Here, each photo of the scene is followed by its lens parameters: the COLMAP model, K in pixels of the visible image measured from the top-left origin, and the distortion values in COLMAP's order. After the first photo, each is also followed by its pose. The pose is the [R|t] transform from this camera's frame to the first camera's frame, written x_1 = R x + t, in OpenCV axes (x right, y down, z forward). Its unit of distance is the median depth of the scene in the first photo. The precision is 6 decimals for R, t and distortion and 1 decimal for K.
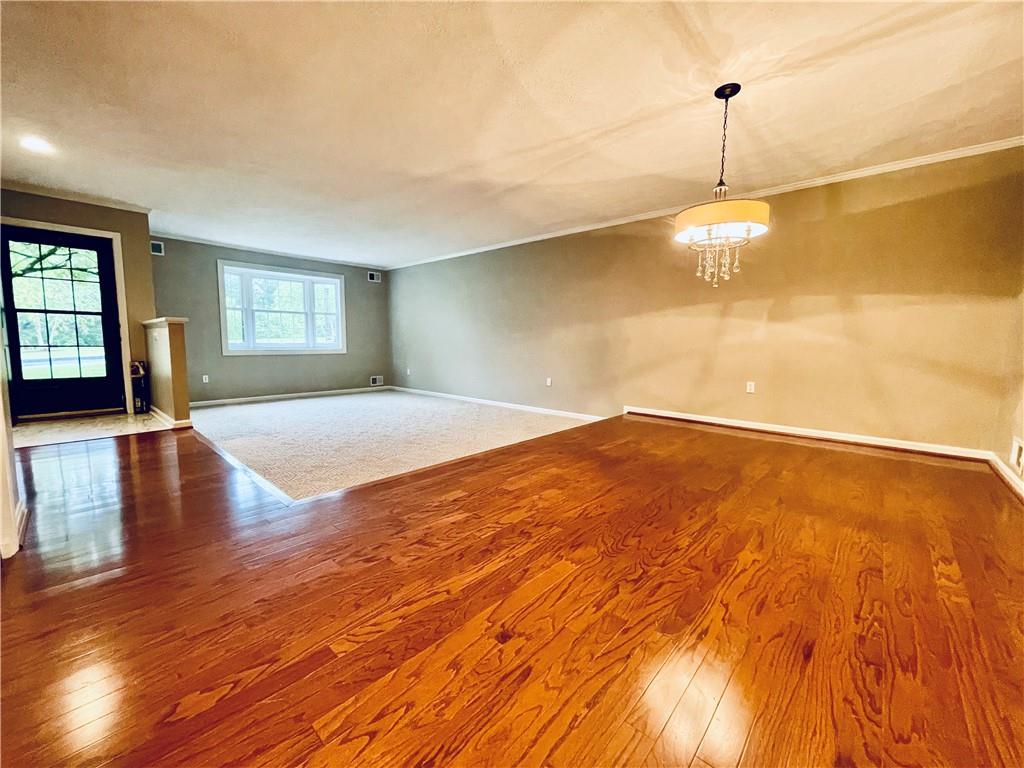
lens RADIAL K [[412.6, 0, 504.9], [0, 412.6, 381.9], [0, 0, 1]] dist [-0.003229, -0.000231]
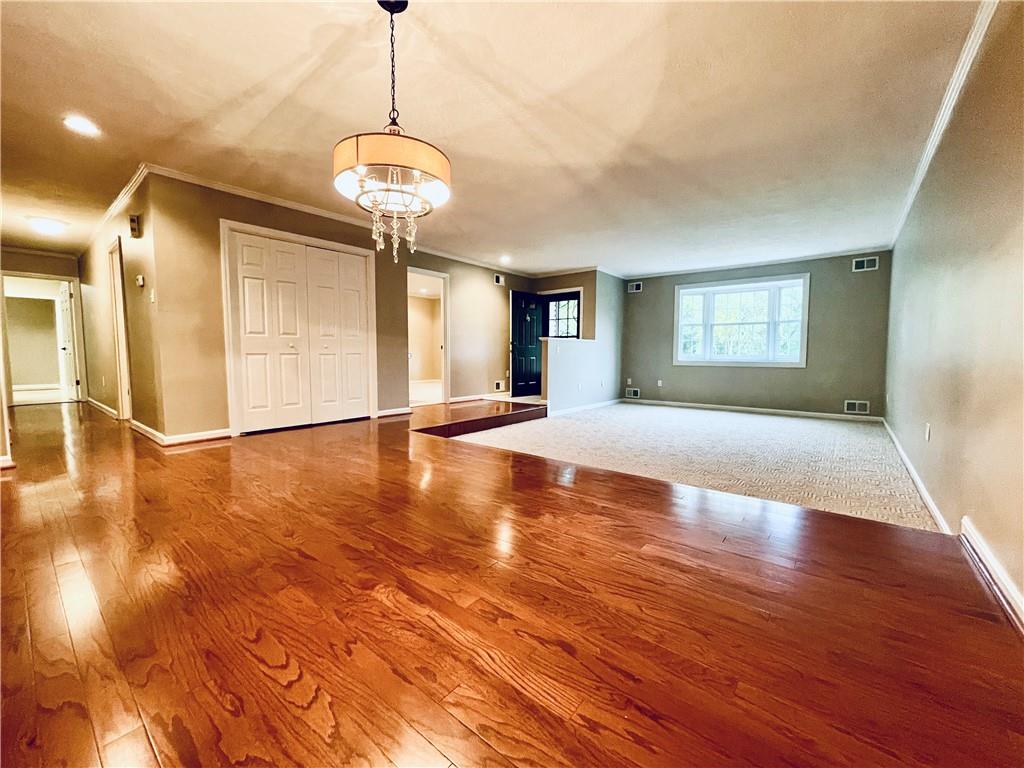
lens RADIAL K [[412.6, 0, 505.3], [0, 412.6, 383.0], [0, 0, 1]] dist [-0.003229, -0.000231]
pose [[0.055191, 0.060036, -0.996669, 0.431549], [-0.100521, 0.993453, 0.054276, -0.025380], [0.993403, 0.097190, 0.060864, 0.396144]]
